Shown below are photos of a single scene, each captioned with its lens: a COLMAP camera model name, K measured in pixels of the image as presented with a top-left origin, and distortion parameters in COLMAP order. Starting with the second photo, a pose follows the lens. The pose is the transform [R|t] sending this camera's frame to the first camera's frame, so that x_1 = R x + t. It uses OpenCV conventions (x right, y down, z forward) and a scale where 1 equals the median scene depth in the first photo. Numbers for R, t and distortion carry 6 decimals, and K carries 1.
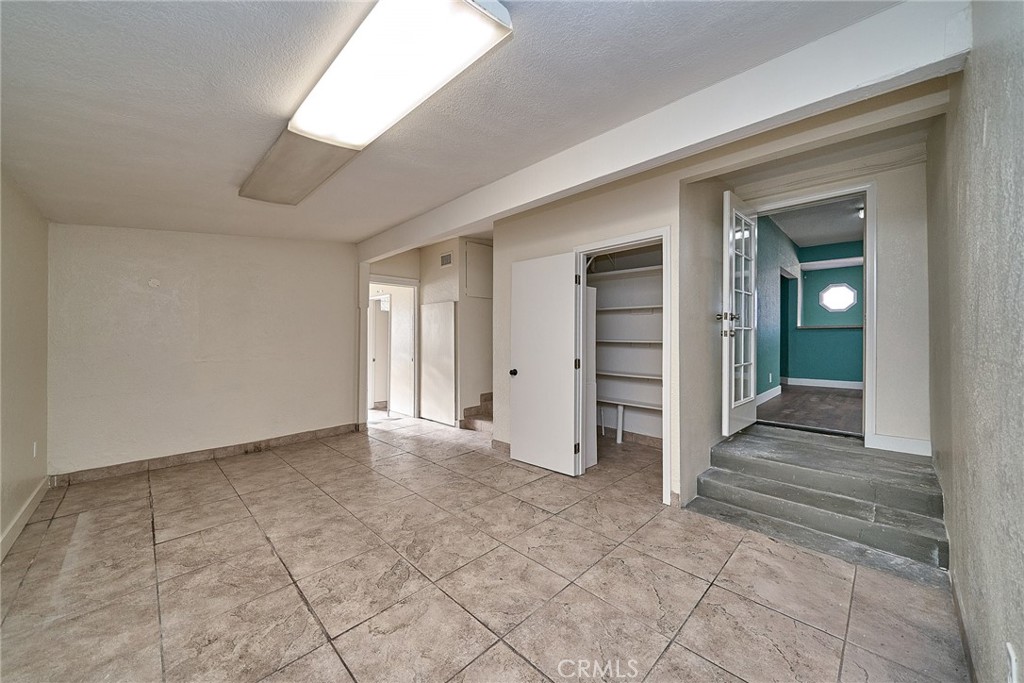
lens RADIAL K [[362.1, 0, 489.4], [0, 362.1, 336.4], [0, 0, 1]] dist [0.009972, 0.000235]
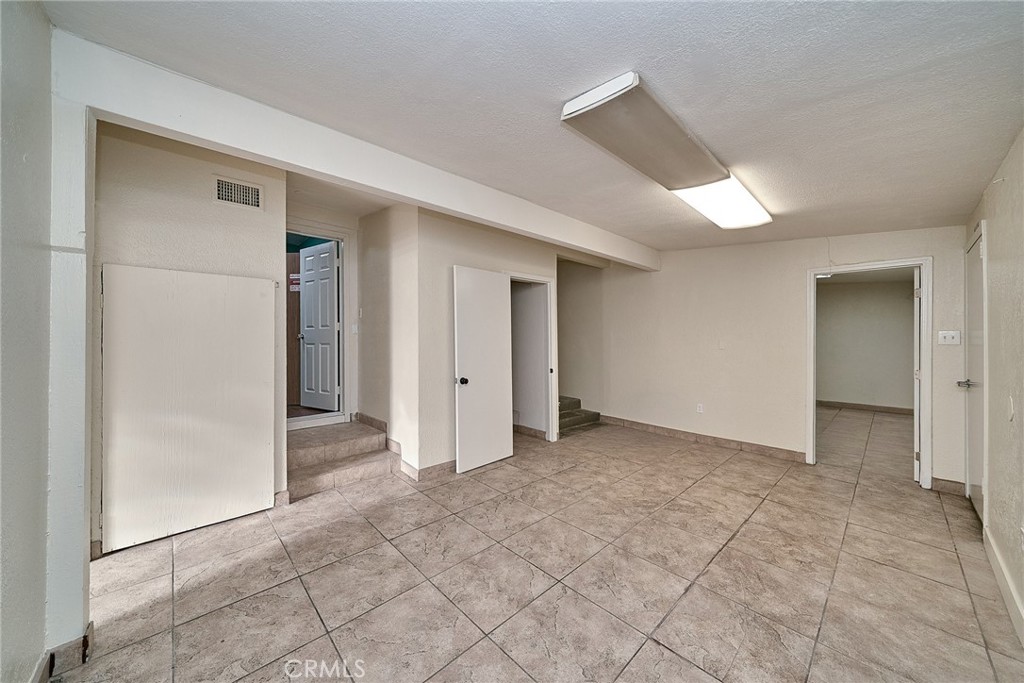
lens RADIAL K [[362.1, 0, 517.0], [0, 362.1, 341.2], [0, 0, 1]] dist [0.009972, 0.000235]
pose [[0.002533, 0.001678, 0.999995, -1.517005], [0.001794, 0.999997, -0.001683, -0.009016], [-0.999995, 0.001798, 0.002530, 1.459265]]
